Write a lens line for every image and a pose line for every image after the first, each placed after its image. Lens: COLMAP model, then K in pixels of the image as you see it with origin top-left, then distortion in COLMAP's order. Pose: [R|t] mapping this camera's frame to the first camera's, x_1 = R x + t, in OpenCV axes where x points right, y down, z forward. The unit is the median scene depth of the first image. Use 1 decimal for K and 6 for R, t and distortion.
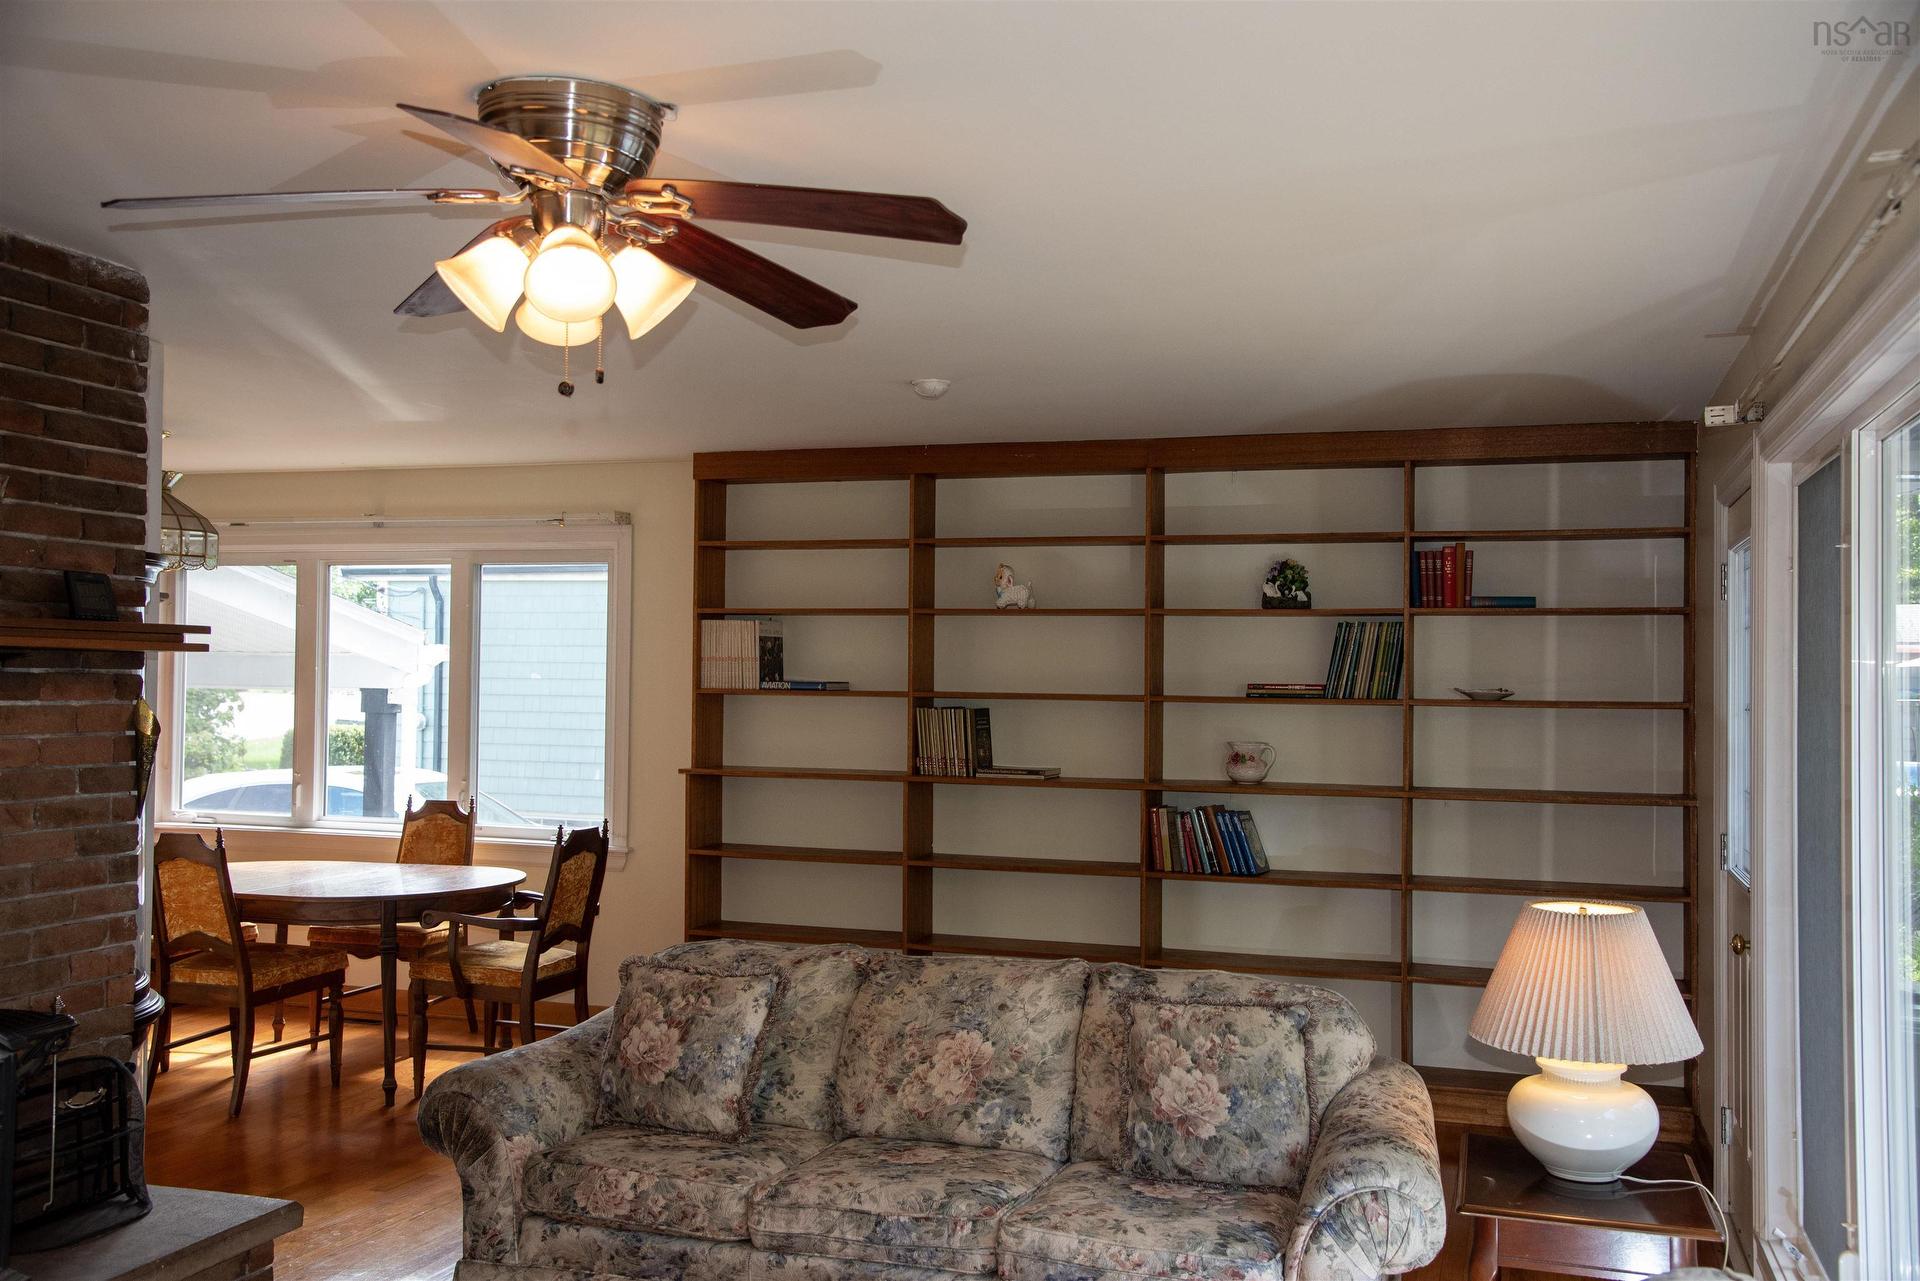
lens RADIAL K [[1772.6, 0, 960.0], [0, 1772.6, 640.5], [0, 0, 1]] dist [-0.000251, 0.013632]
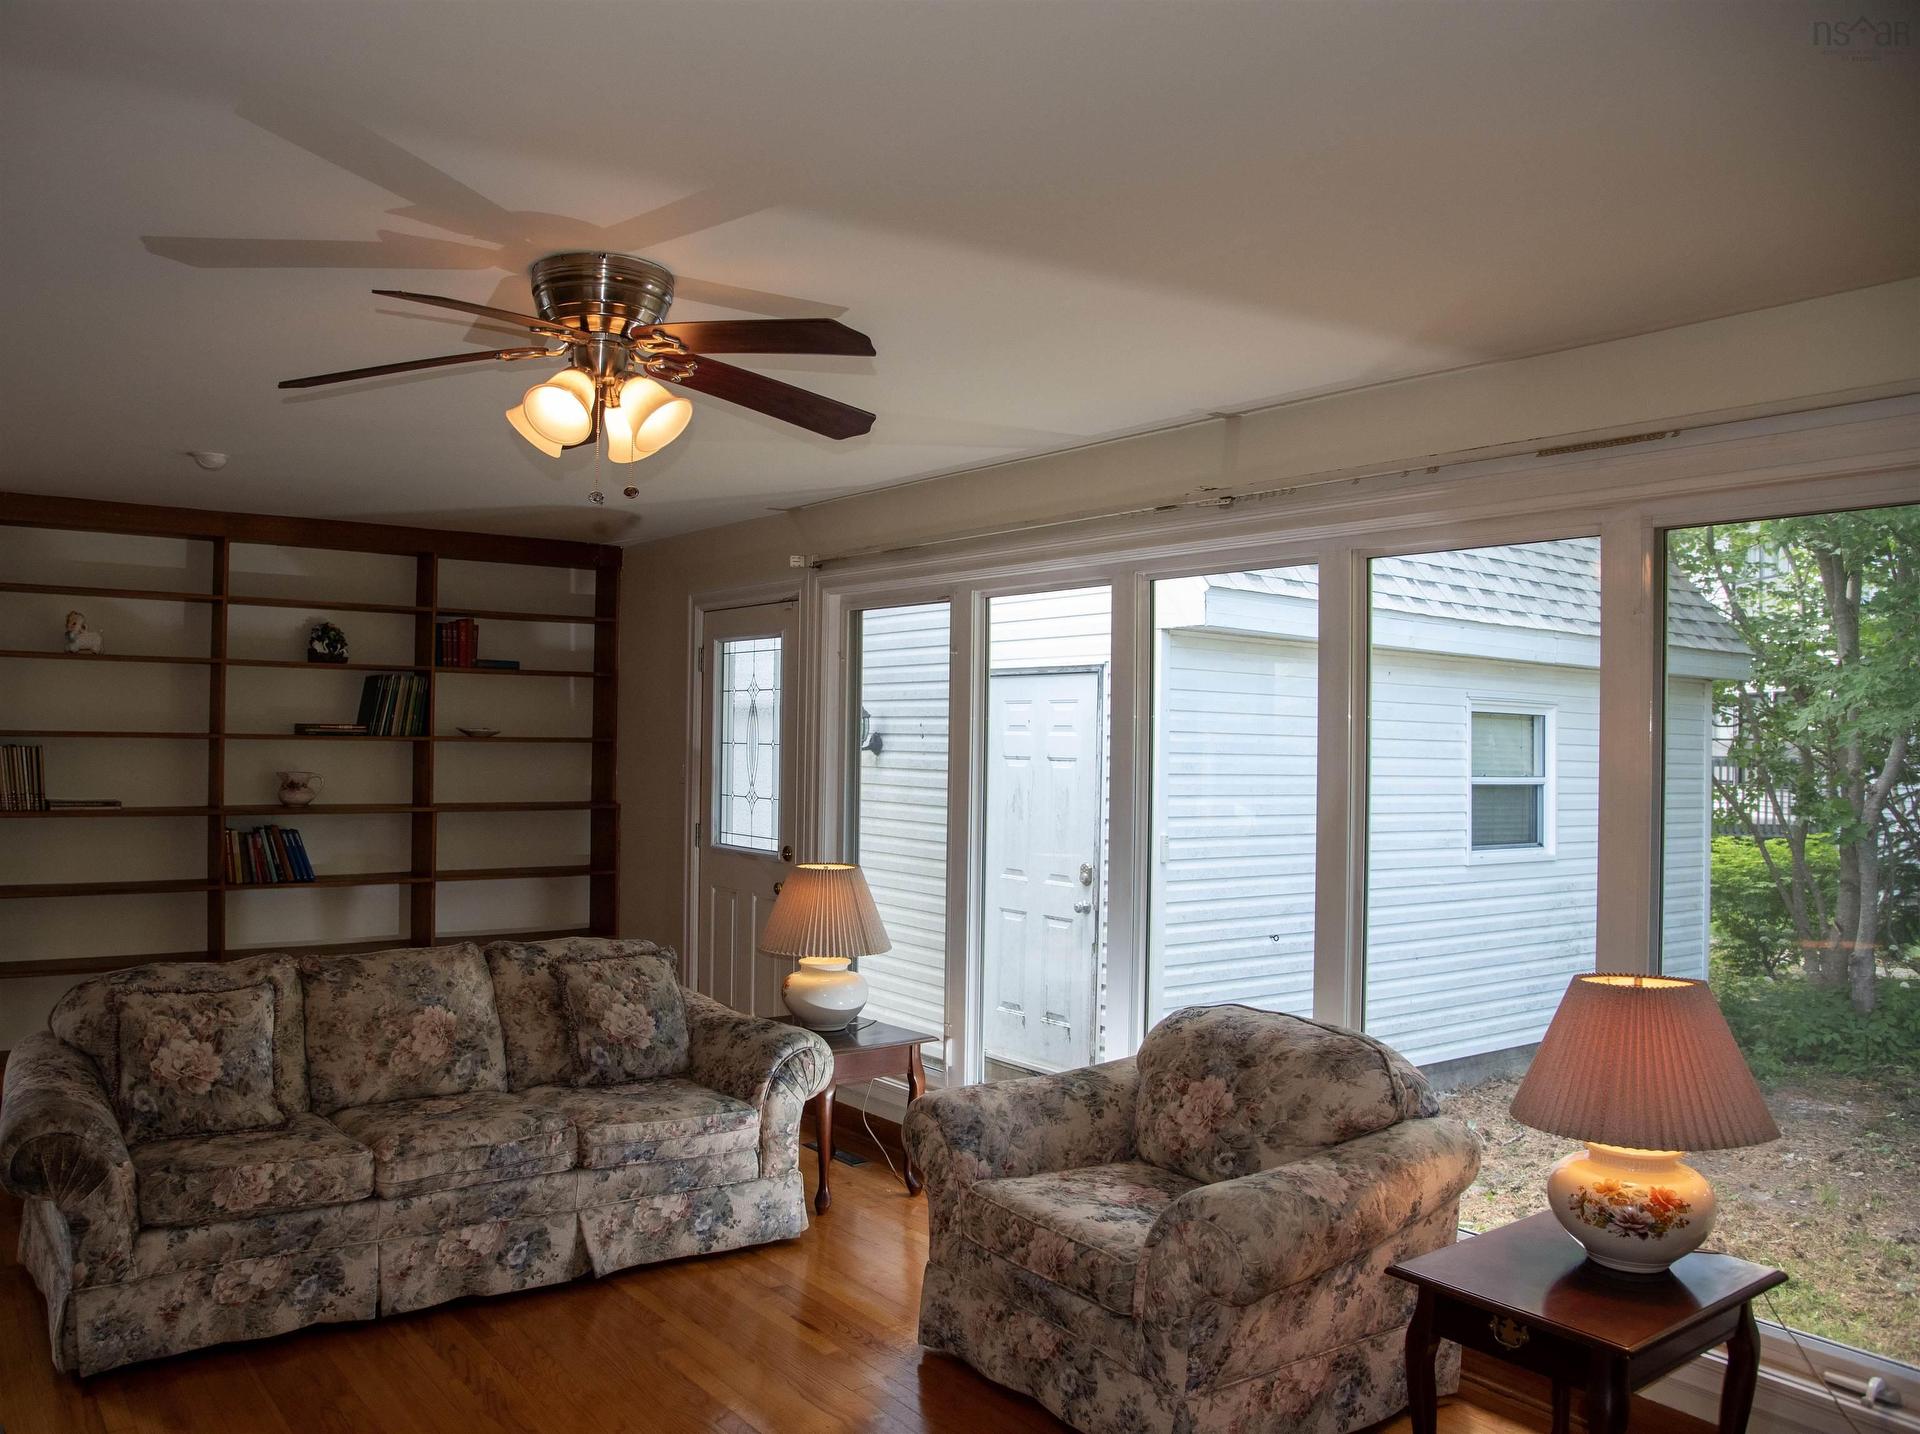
lens RADIAL K [[1439.2, 0, 960.0], [0, 1439.2, 717.0], [0, 0, 1]] dist [-0.112433, 0.046696]
pose [[0.577618, 0.006831, 0.816279, -0.603256], [-0.025809, 0.999618, 0.009897, -0.002097], [-0.815899, -0.026784, 0.577574, 0.133119]]
